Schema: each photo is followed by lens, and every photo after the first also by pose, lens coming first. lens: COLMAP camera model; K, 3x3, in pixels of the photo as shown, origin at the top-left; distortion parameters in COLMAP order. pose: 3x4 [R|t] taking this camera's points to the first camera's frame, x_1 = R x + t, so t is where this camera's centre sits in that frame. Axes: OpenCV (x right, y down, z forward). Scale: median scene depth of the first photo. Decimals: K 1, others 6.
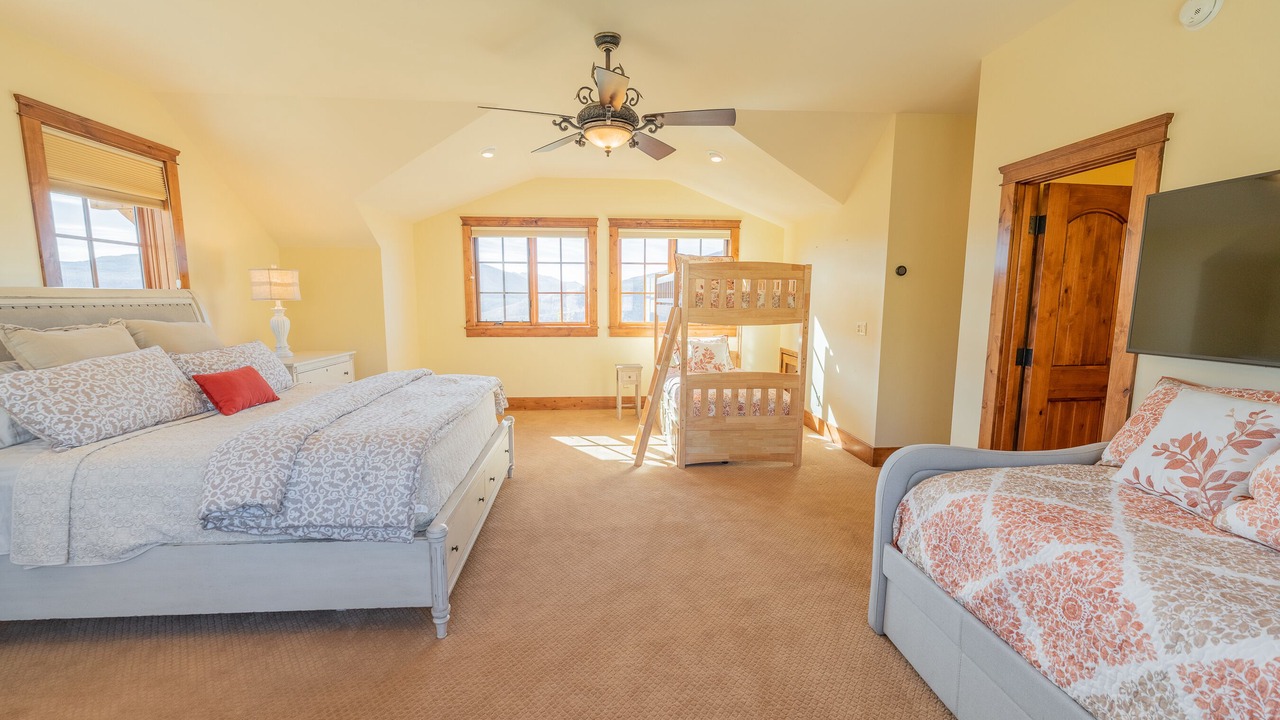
lens RADIAL K [[540.0, 0, 637.9], [0, 540.0, 363.3], [0, 0, 1]] dist [-0.003783, 0.000317]
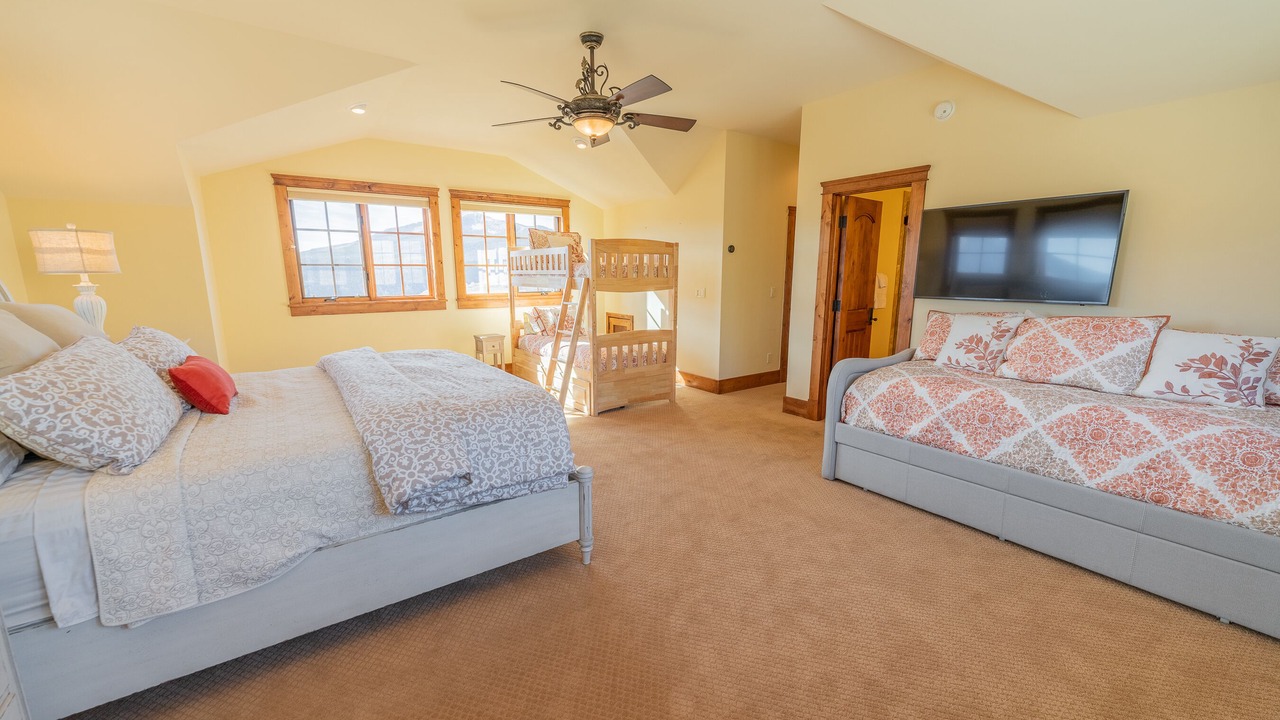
lens RADIAL K [[509.9, 0, 643.7], [0, 509.9, 362.2], [0, 0, 1]] dist [0.001907, 0.000198]
pose [[0.849282, -0.096793, 0.518990, -0.572934], [0.067437, 0.994886, 0.075194, 0.003096], [-0.523614, -0.028861, 0.851467, 0.011608]]
